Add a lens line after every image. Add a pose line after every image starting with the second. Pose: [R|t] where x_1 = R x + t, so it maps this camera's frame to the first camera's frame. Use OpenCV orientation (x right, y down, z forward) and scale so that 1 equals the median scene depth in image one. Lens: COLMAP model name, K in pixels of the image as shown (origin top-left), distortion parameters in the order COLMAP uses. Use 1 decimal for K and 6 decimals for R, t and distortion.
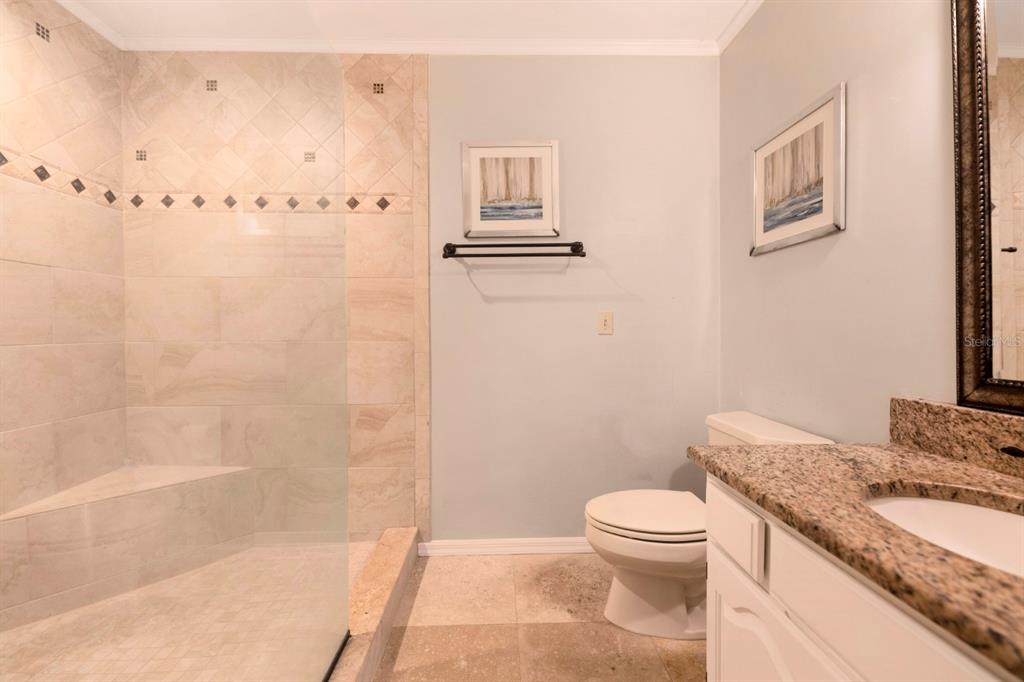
lens RADIAL K [[409.4, 0, 510.4], [0, 409.4, 336.6], [0, 0, 1]] dist [-0.000591, -0.001406]
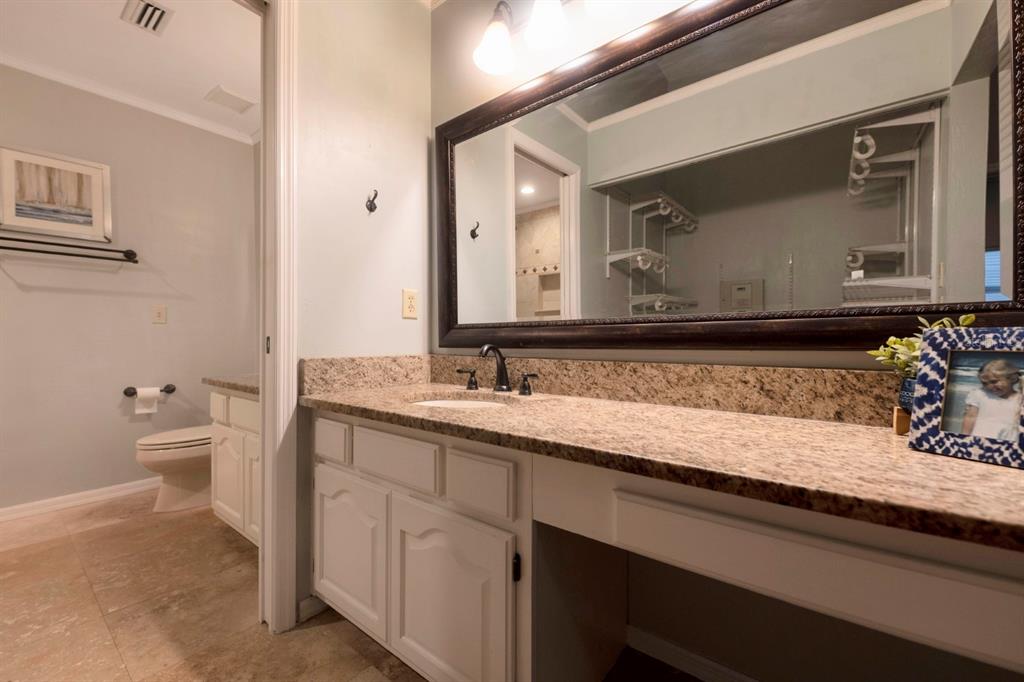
lens RADIAL K [[417.0, 0, 510.2], [0, 417.0, 336.1], [0, 0, 1]] dist [0.008506, -0.005507]
pose [[0.626063, 0.005061, 0.779756, -0.120629], [0.011764, 0.999804, -0.015934, 0.080913], [-0.779684, 0.019149, 0.625881, -0.801616]]
